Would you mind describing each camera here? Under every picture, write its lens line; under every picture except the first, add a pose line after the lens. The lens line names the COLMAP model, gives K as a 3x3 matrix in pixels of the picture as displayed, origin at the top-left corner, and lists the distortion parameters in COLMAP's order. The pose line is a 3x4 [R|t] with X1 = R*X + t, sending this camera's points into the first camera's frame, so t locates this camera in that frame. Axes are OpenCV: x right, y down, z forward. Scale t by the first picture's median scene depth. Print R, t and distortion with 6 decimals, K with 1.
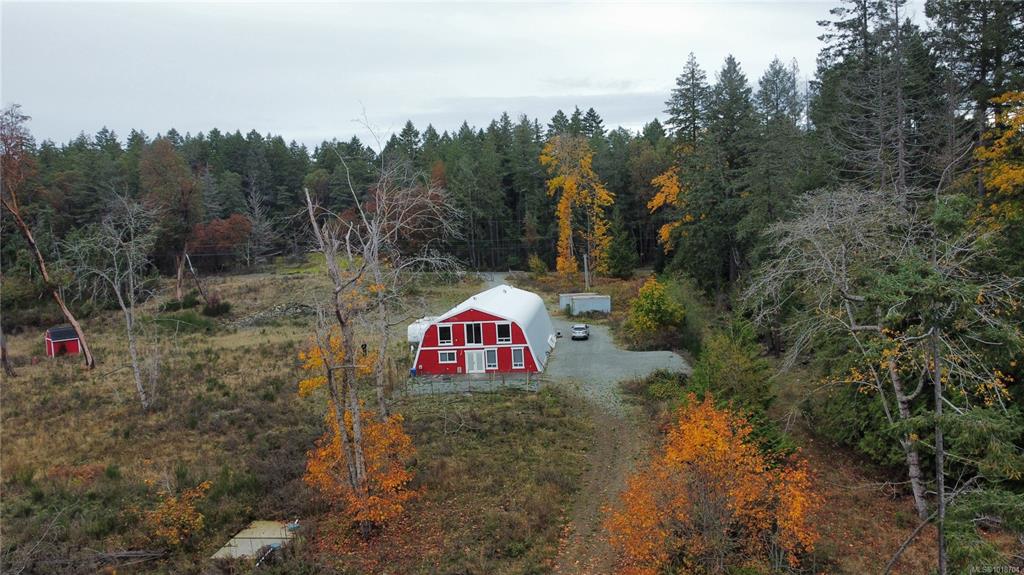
lens RADIAL K [[771.8, 0, 514.1], [0, 771.8, 288.3], [0, 0, 1]] dist [0.001958, -0.005124]
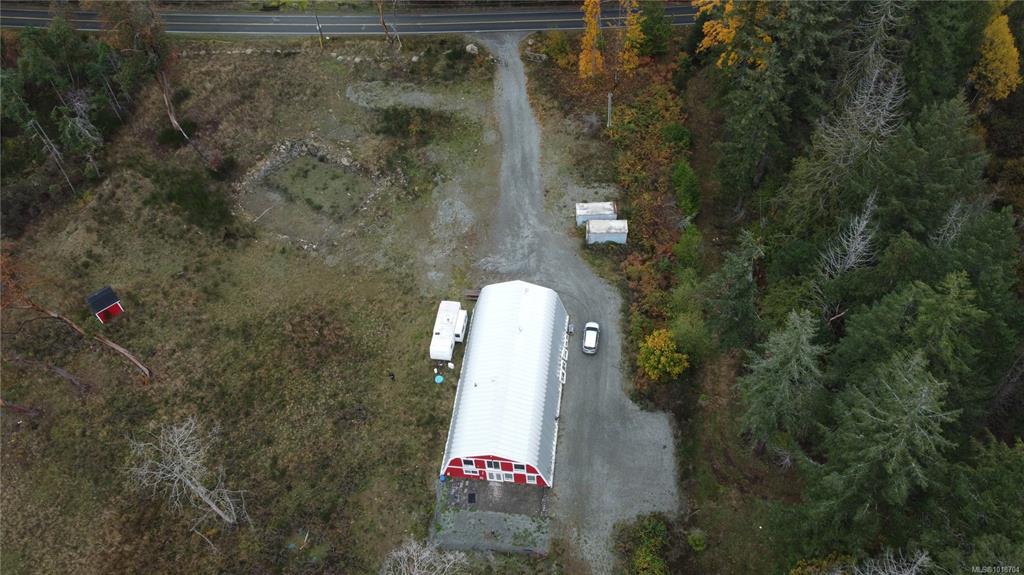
lens RADIAL K [[777.6, 0, 515.1], [0, 777.6, 287.9], [0, 0, 1]] dist [-0.000161, -0.002742]
pose [[0.999771, 0.015534, -0.014741, -0.006586], [-0.000554, 0.706901, 0.707312, -0.948997], [0.021408, -0.707141, 0.706748, 0.364367]]
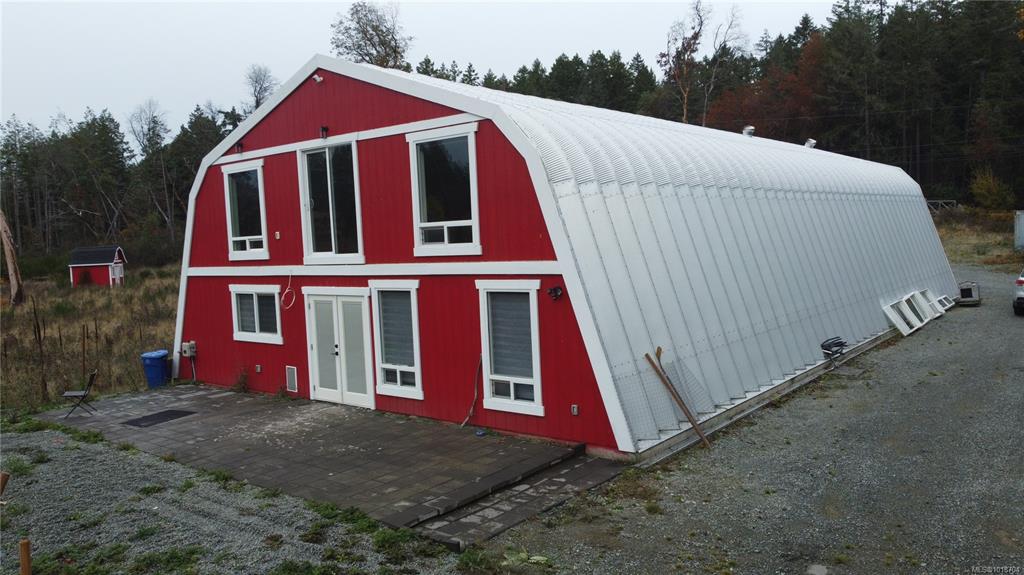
lens RADIAL K [[777.6, 0, 510.7], [0, 777.6, 283.2], [0, 0, 1]] dist [-0.000161, -0.002742]
pose [[0.840487, 0.045131, -0.539949, 0.091471], [-0.042837, 0.998941, 0.016815, 0.073940], [0.540136, 0.008997, 0.841530, 0.857592]]
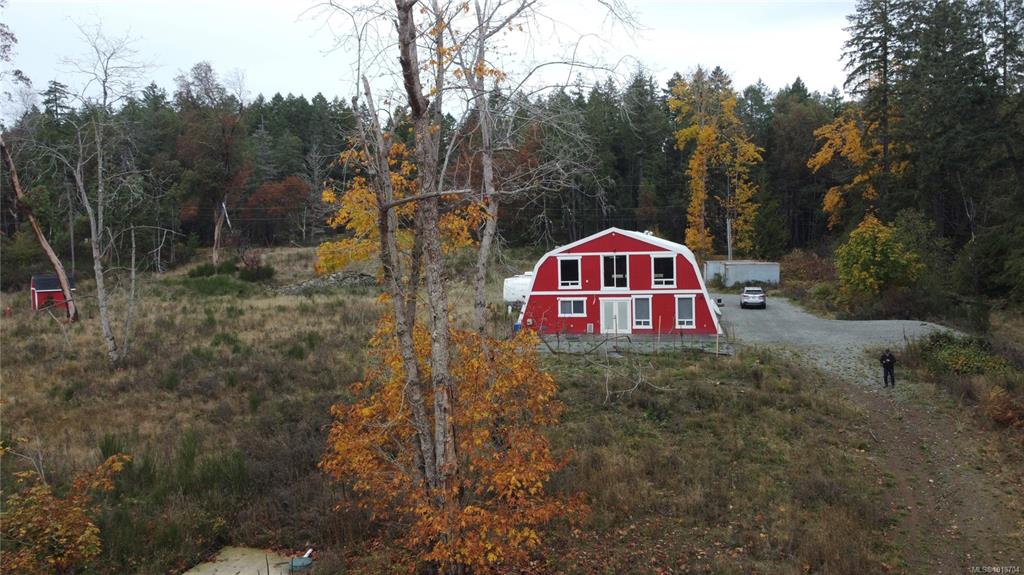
lens RADIAL K [[824.9, 0, 509.3], [0, 824.9, 287.6], [0, 0, 1]] dist [0.002753, -0.003334]
pose [[0.994262, 0.031028, -0.102370, -0.068795], [-0.033748, 0.999119, -0.024944, 0.091791], [0.101506, 0.028256, 0.994434, 0.314003]]
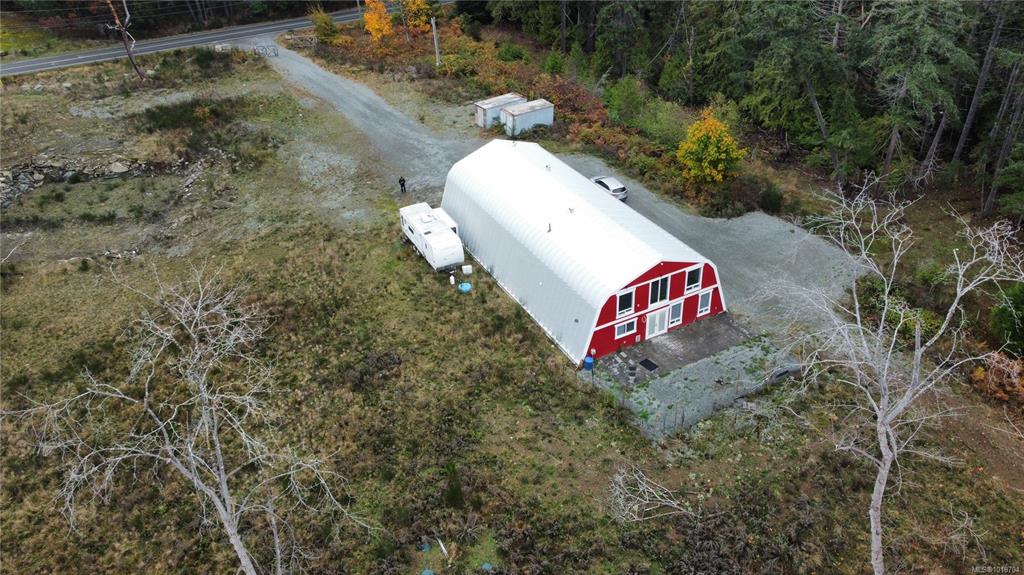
lens RADIAL K [[771.8, 0, 510.3], [0, 771.8, 287.3], [0, 0, 1]] dist [0.001958, -0.005124]
pose [[0.834925, -0.291978, 0.466528, -0.500414], [0.052070, 0.885778, 0.461179, -0.281527], [-0.547895, -0.360758, 0.754762, 0.533594]]
